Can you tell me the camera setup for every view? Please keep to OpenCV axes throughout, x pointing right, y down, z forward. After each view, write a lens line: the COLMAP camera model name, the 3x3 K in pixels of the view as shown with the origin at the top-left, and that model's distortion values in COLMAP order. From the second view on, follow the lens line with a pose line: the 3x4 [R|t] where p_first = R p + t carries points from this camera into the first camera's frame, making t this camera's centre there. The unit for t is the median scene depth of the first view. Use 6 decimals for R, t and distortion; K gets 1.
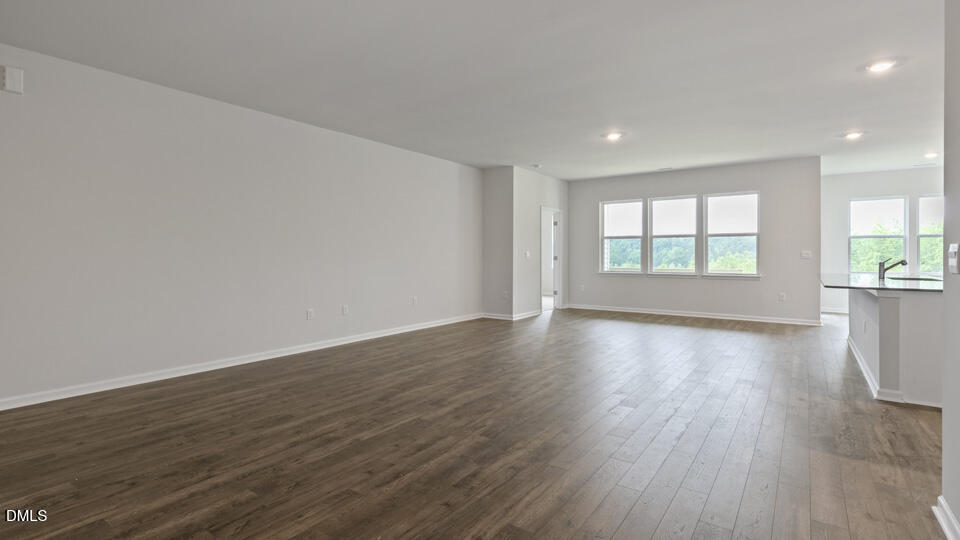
lens RADIAL K [[452.1, 0, 484.2], [0, 452.1, 255.6], [0, 0, 1]] dist [0.000286, 0.000285]
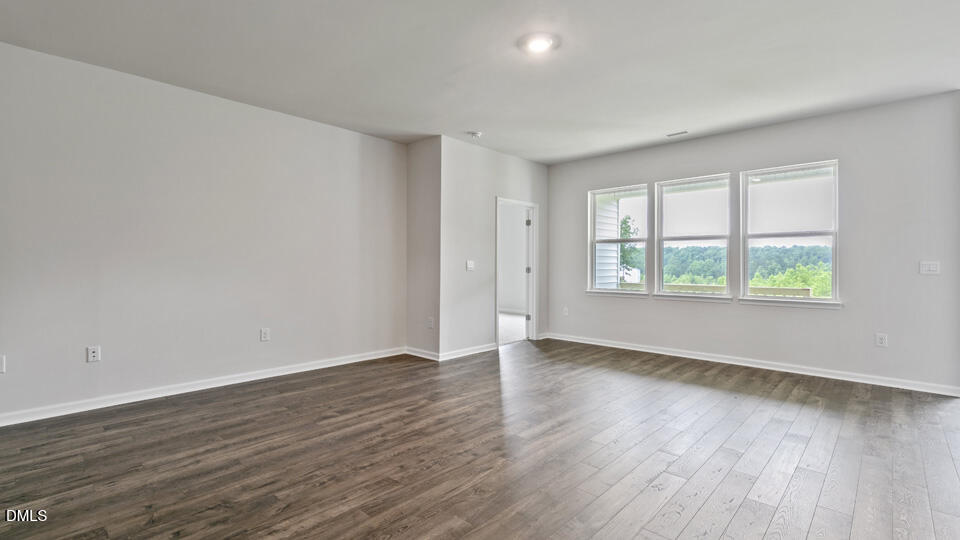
lens RADIAL K [[434.2, 0, 480.0], [0, 434.2, 270.0], [0, 0, 1]] dist [0.011141, 0.000008]
pose [[0.990470, 0.007412, -0.137528, 0.211450], [-0.006019, 0.999926, 0.010542, -0.001857], [0.137596, -0.009614, 0.990442, 0.351981]]
